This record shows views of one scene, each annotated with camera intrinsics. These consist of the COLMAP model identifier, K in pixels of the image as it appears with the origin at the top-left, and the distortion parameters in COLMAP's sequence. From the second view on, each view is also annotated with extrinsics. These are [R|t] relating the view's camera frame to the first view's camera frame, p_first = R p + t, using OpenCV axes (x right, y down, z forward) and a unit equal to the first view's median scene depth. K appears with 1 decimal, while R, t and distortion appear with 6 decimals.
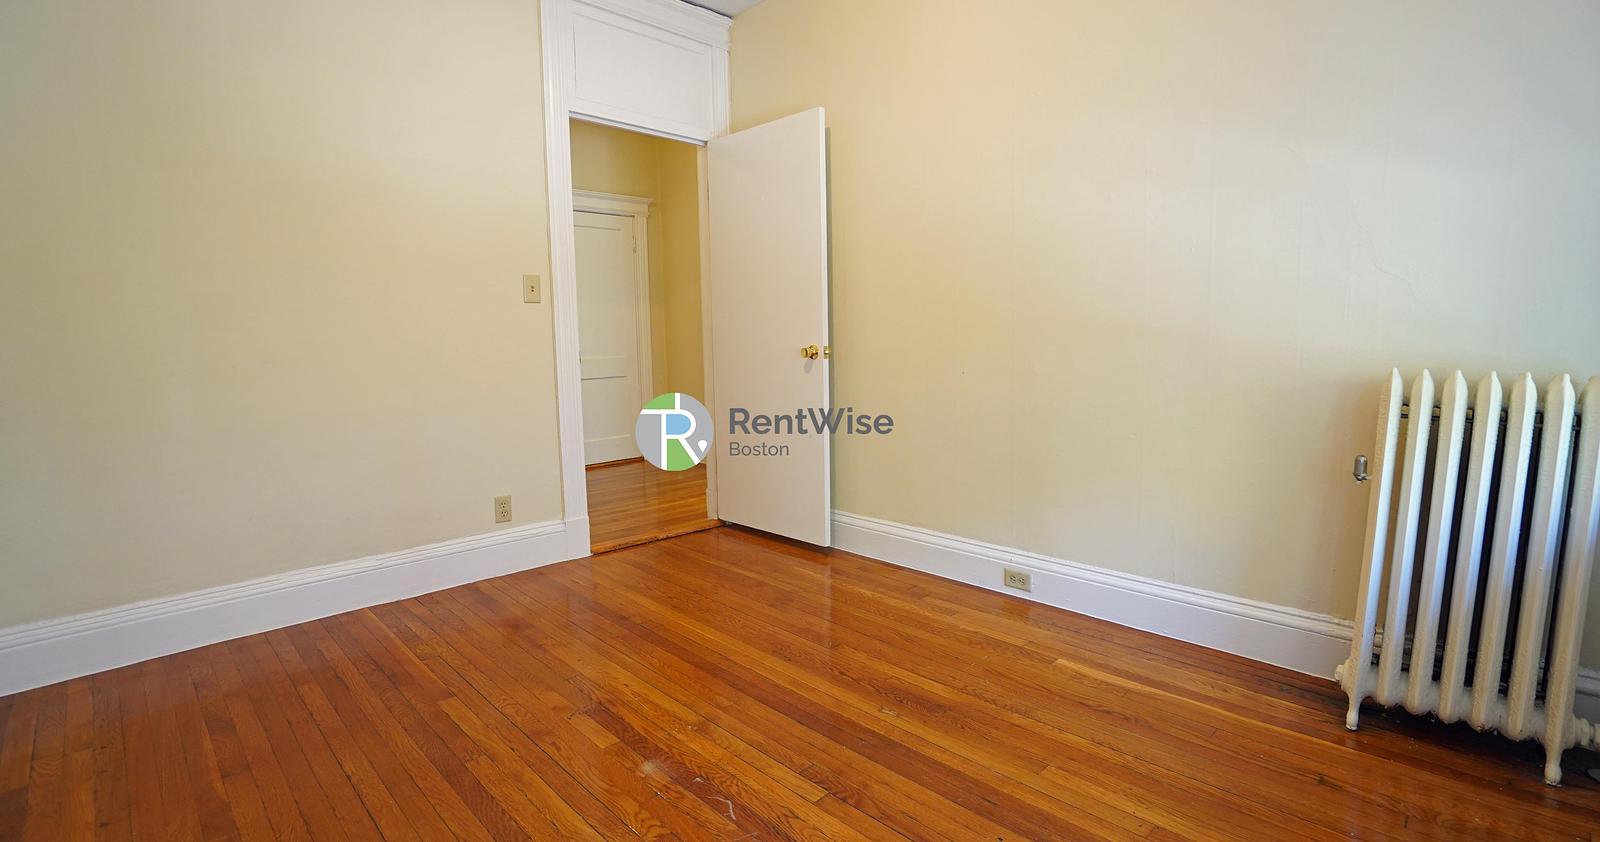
lens RADIAL K [[749.7, 0, 816.8], [0, 749.7, 430.2], [0, 0, 1]] dist [-0.061168, 0.025707]
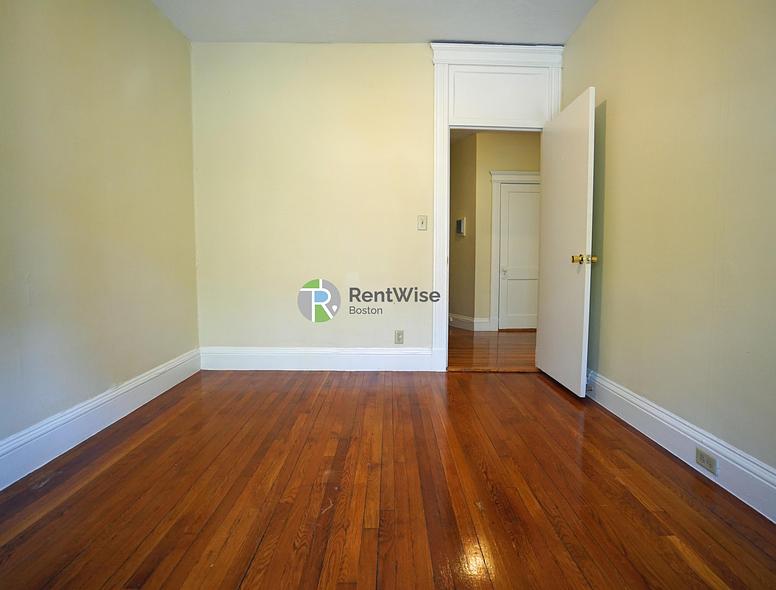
lens RADIAL K [[417.7, 0, 385.4], [0, 417.7, 297.6], [0, 0, 1]] dist [-0.068023, 0.033029]
pose [[0.698754, 0.073201, -0.711607, 0.342530], [-0.104857, 0.994487, -0.000662, 0.009466], [0.707636, 0.075080, 0.702577, 0.219612]]
